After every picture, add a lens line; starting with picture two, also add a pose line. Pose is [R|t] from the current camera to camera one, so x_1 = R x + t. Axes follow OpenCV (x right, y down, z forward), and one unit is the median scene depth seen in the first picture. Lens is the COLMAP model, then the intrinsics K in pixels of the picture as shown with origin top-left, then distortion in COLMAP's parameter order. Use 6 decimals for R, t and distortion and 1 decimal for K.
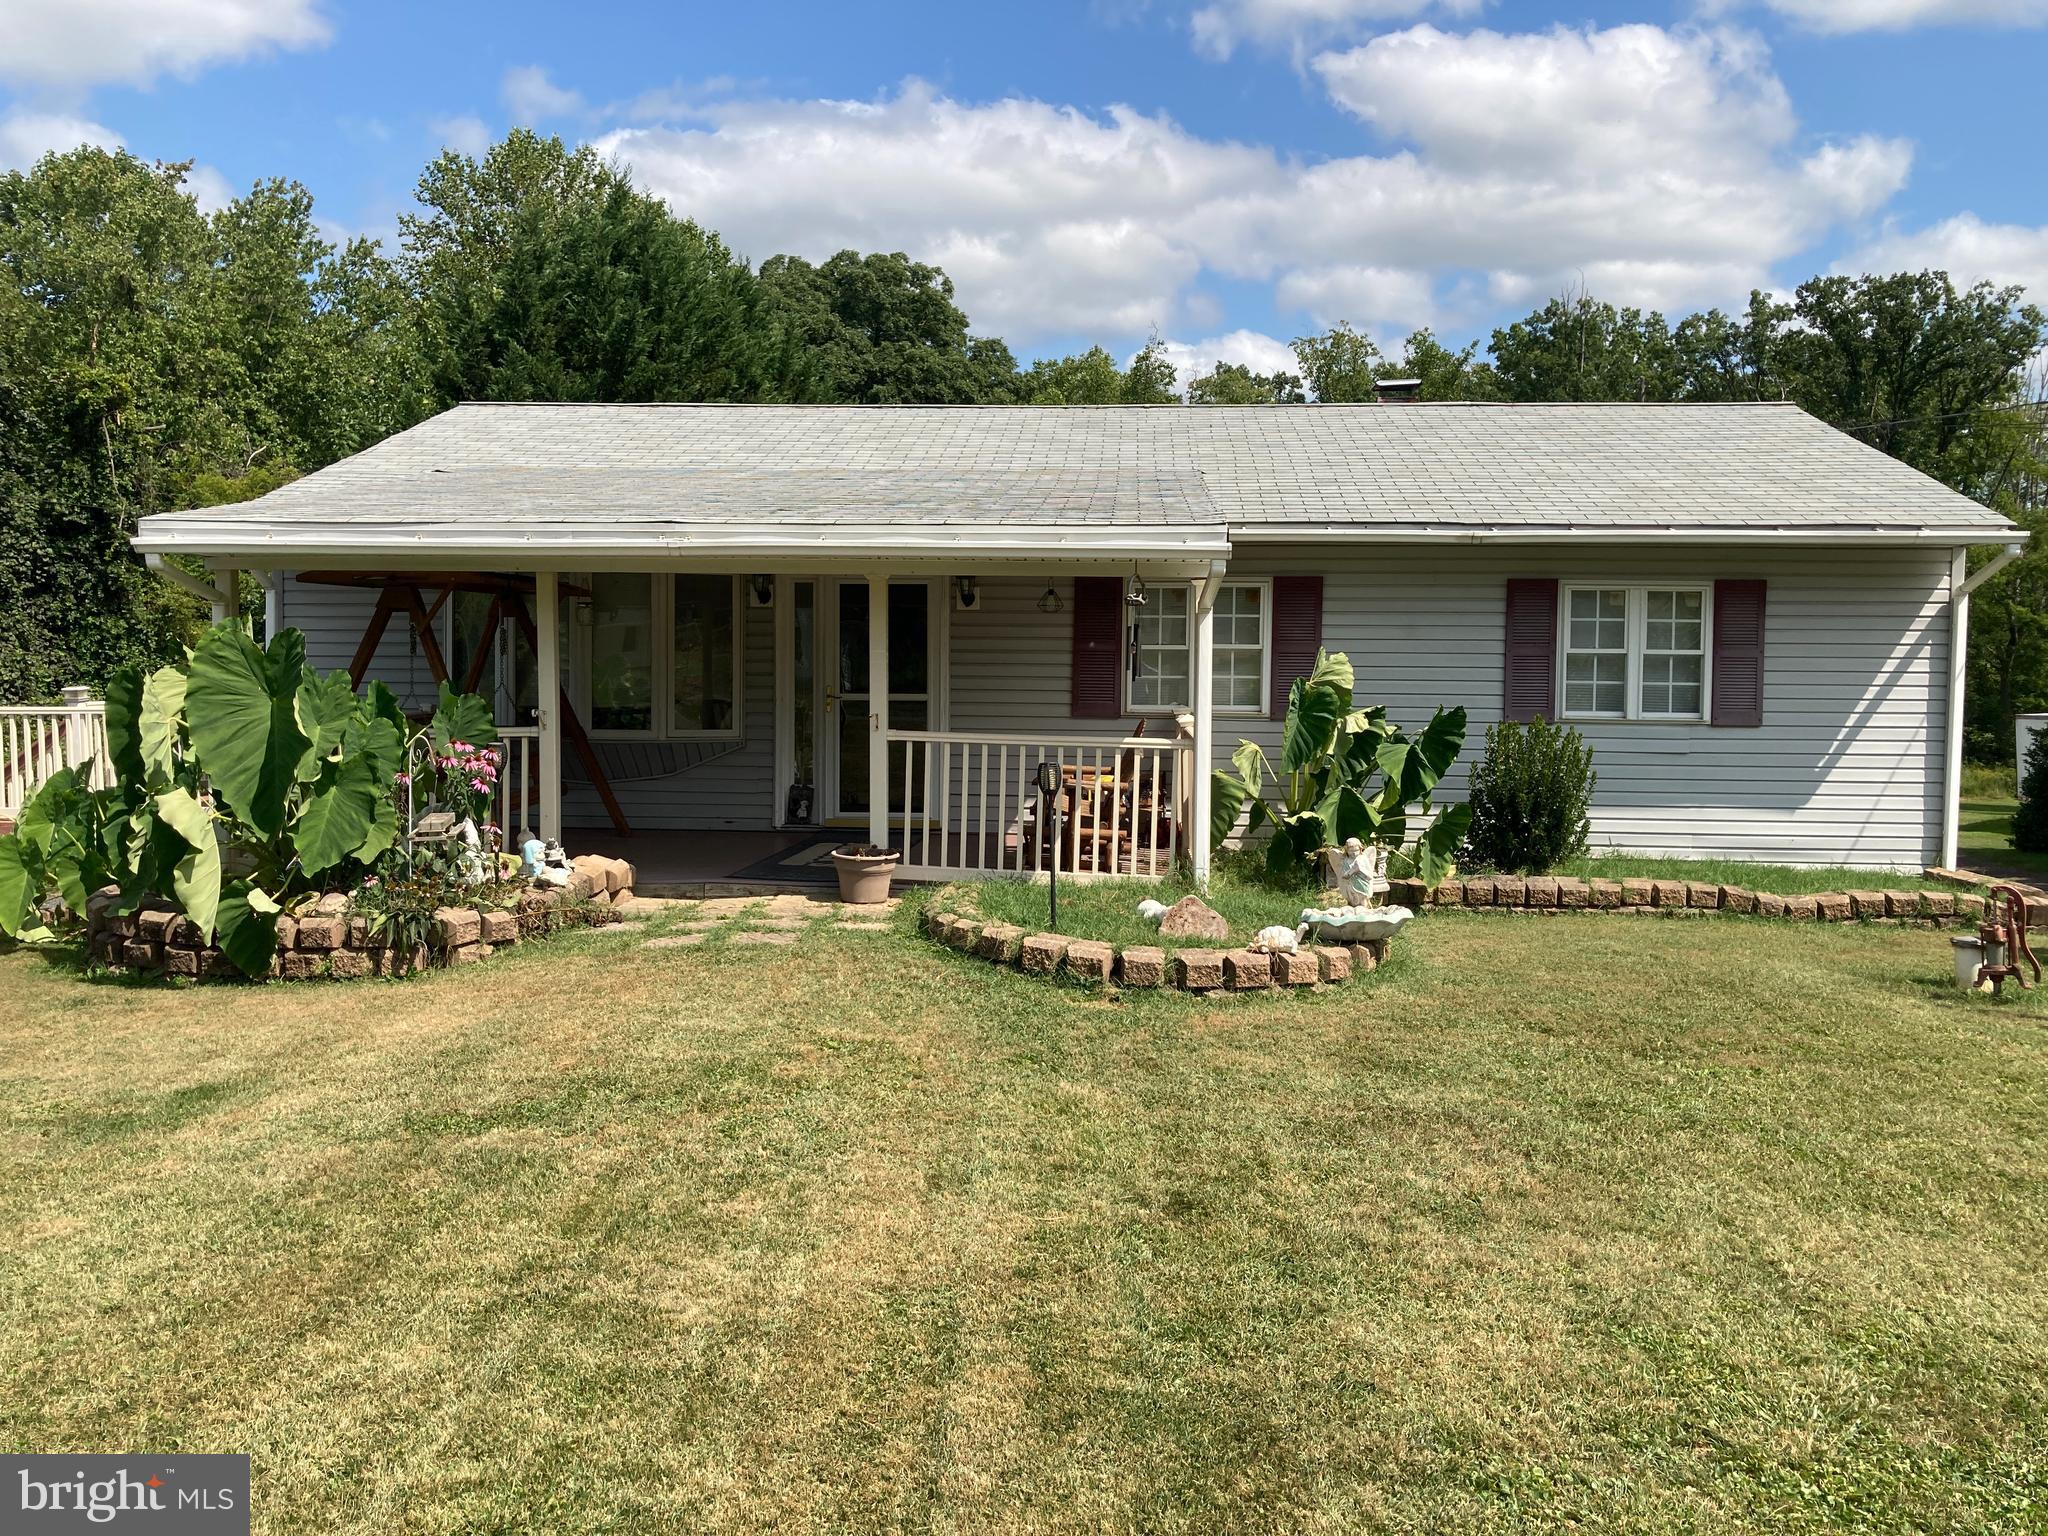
lens RADIAL K [[1661.5, 0, 1021.1], [0, 1661.5, 740.9], [0, 0, 1]] dist [0.016746, -0.006067]
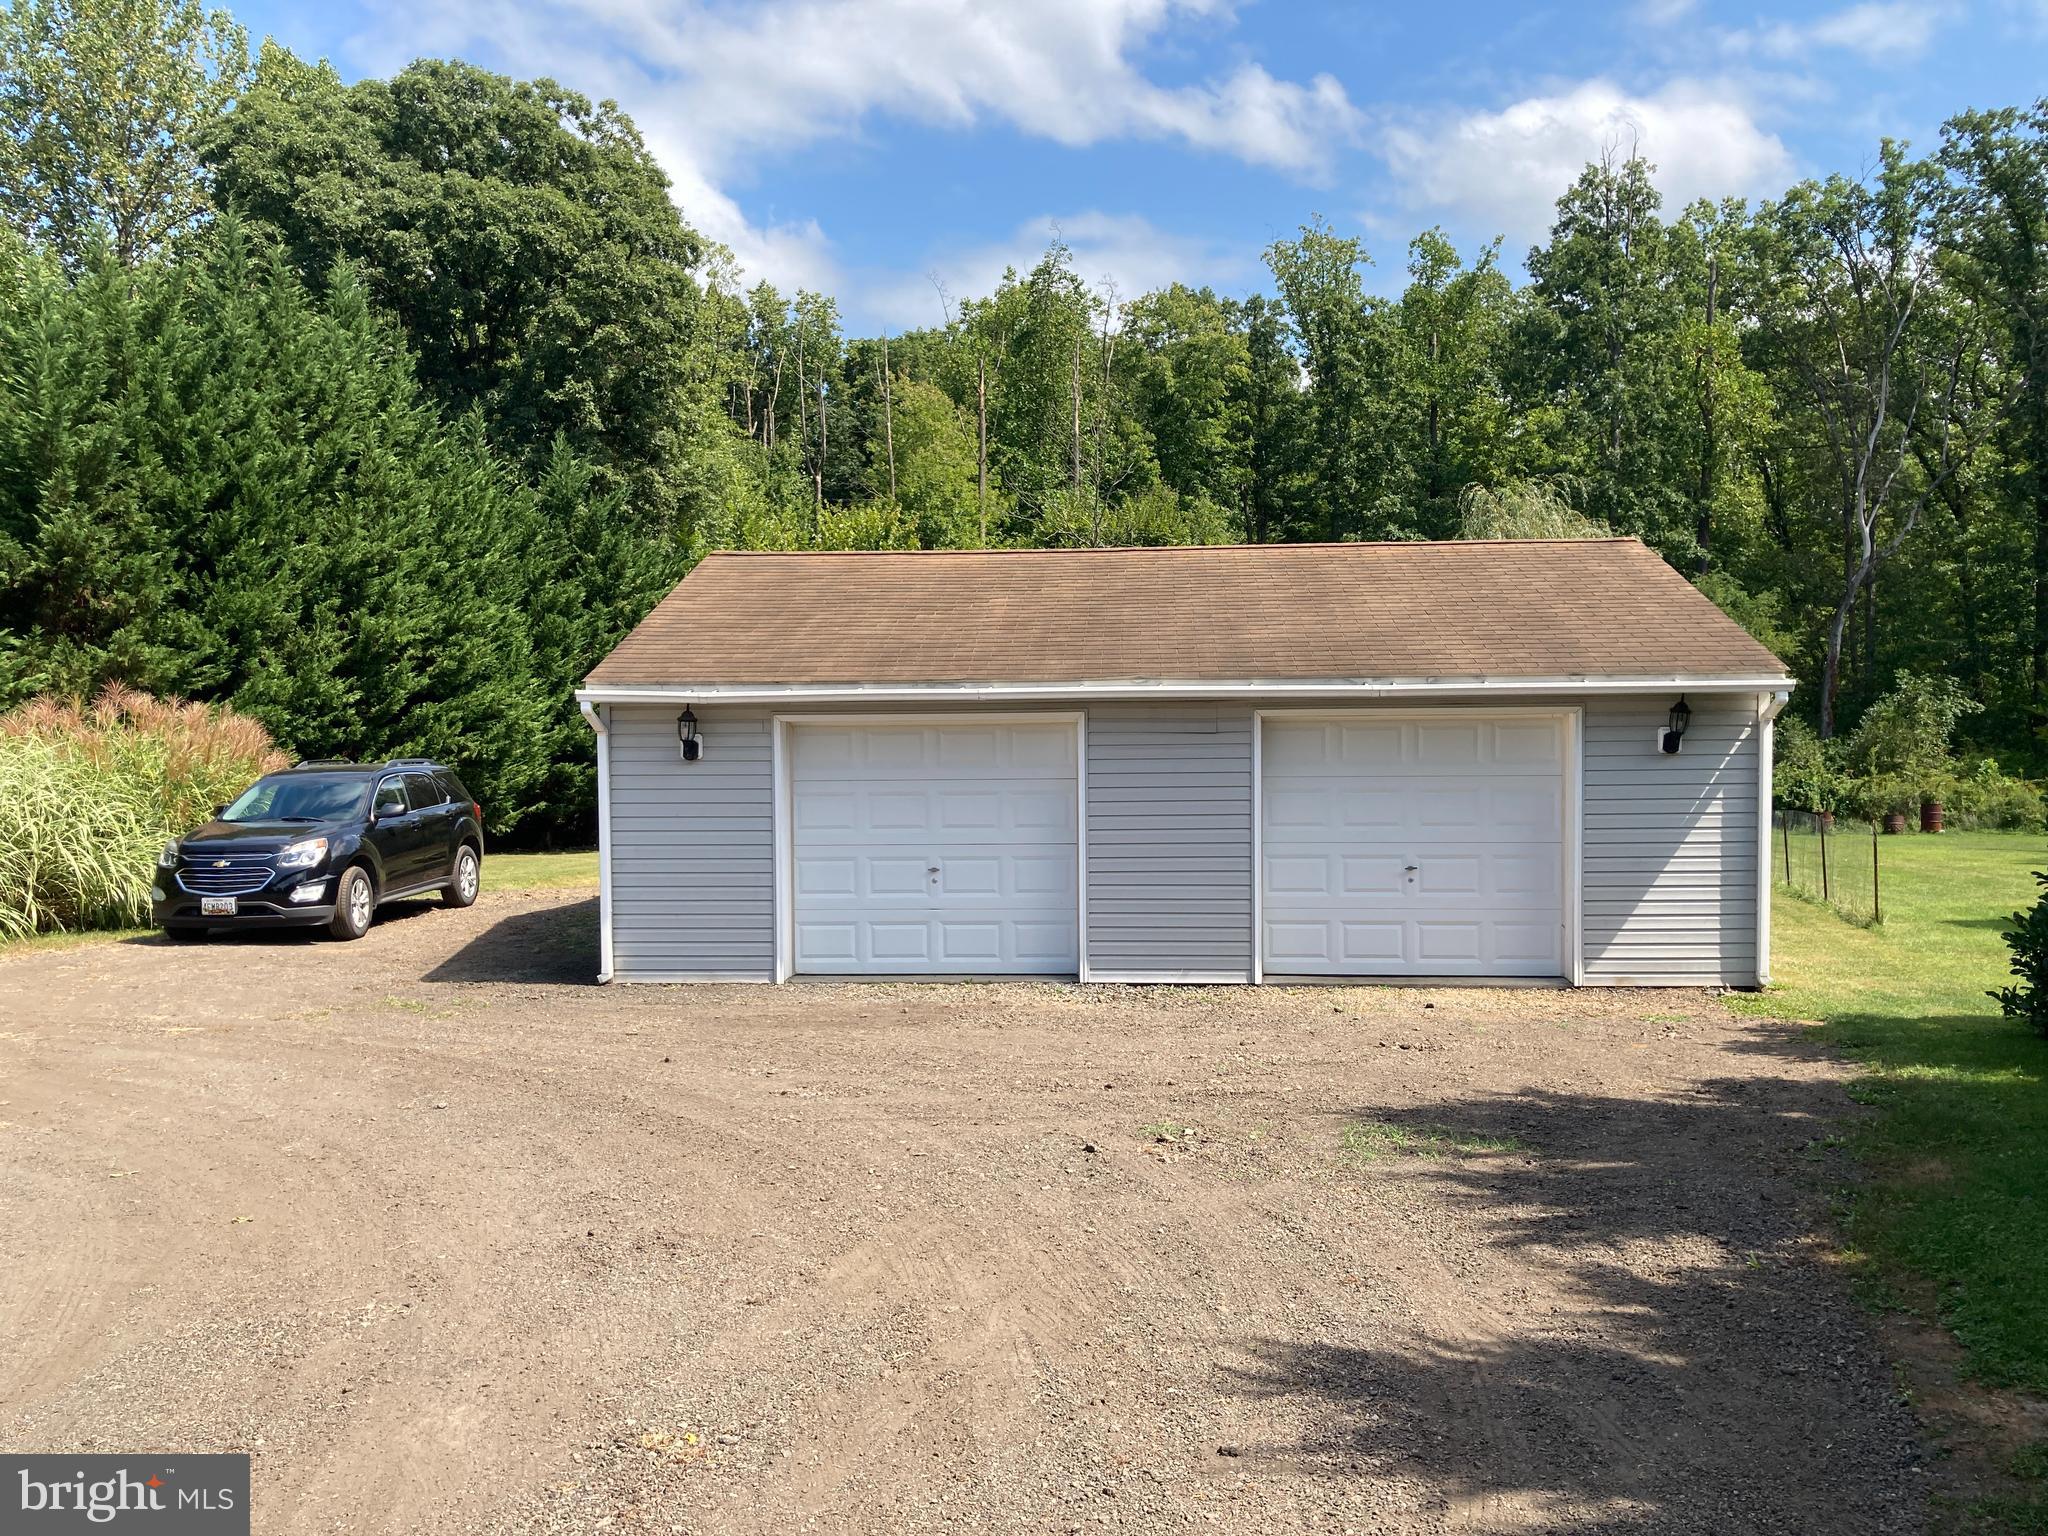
lens RADIAL K [[1665.3, 0, 1018.7], [0, 1665.3, 827.4], [0, 0, 1]] dist [-0.002366, -0.024650]
pose [[0.991646, -0.002450, -0.128963, 0.213884], [0.005244, 0.999759, 0.021324, 0.010273], [0.128880, -0.021822, 0.991420, 0.320049]]
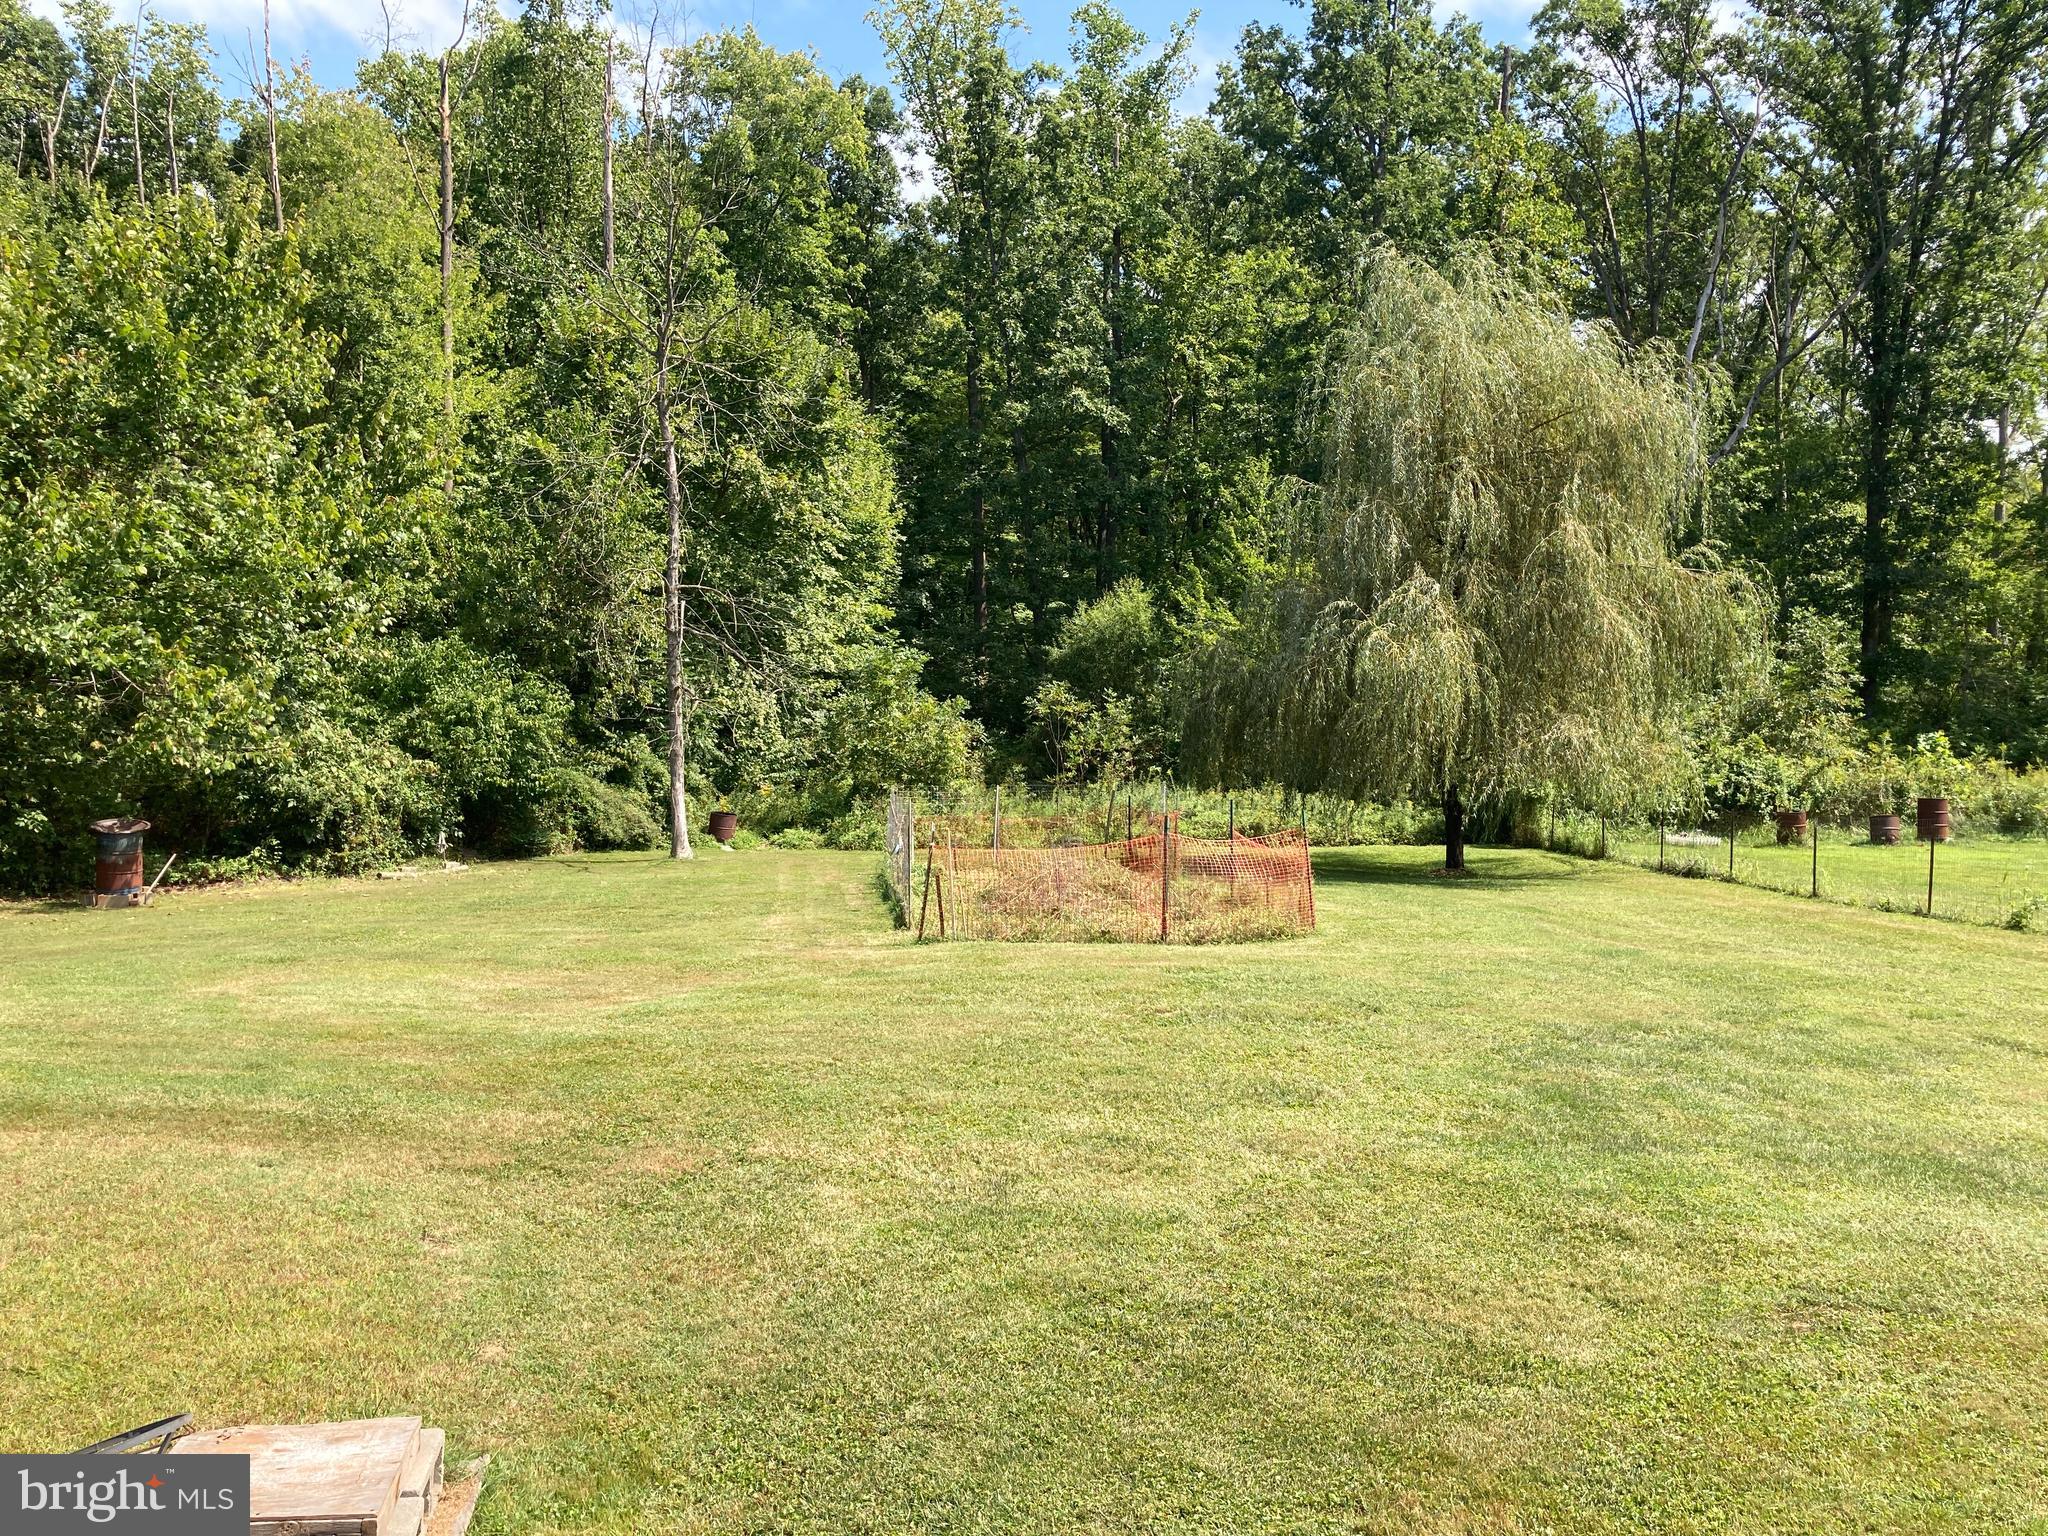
lens RADIAL K [[1666.0, 0, 1024.0], [0, 1666.0, 768.0], [0, 0, 1]] dist [0.047510, 0.003886]
pose [[0.984226, -0.006107, 0.176810, 0.164072], [0.004827, 0.999959, 0.007665, 0.003257], [-0.176850, -0.006691, 0.984215, 0.650651]]
